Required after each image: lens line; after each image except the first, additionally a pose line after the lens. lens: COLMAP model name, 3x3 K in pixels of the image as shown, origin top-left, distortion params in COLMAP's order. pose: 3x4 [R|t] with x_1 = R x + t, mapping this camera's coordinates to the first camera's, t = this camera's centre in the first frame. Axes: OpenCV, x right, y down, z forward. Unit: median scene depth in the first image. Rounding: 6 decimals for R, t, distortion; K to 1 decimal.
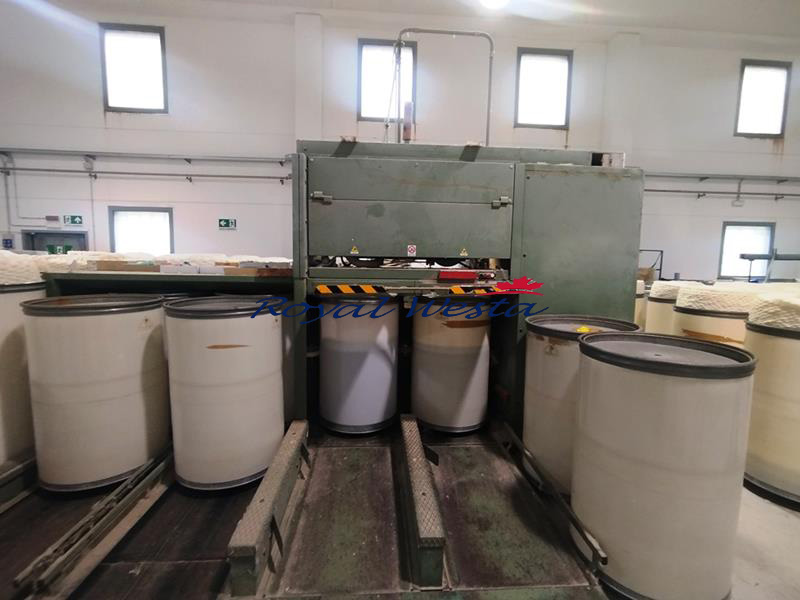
lens RADIAL K [[363.5, 0, 399.2], [0, 363.5, 294.2], [0, 0, 1]] dist [-0.003779, 0.000507]
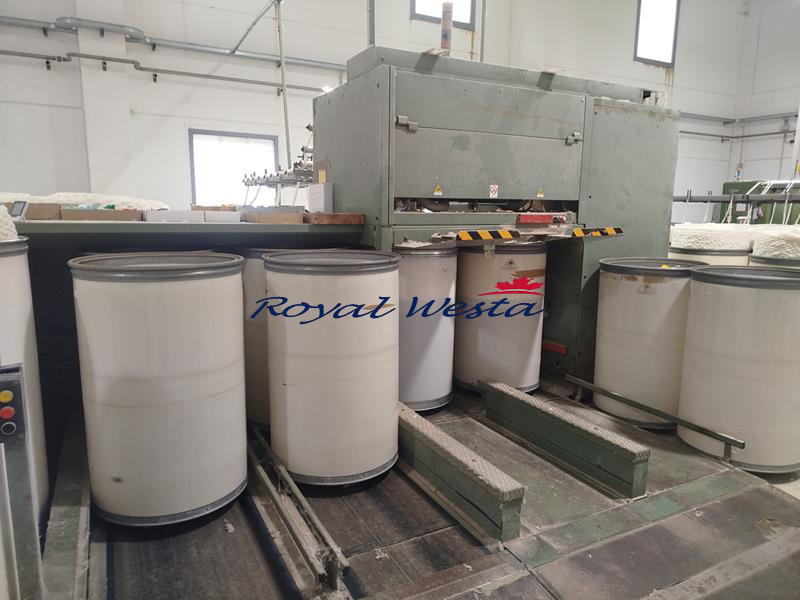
lens RADIAL K [[544.2, 0, 400.0], [0, 544.2, 300.0], [0, 0, 1]] dist [0.063068, -0.064216]
pose [[0.912132, -0.073215, 0.403304, -0.719720], [0.041408, 0.995344, 0.087042, 0.016432], [-0.407799, -0.062694, 0.910917, -0.122195]]
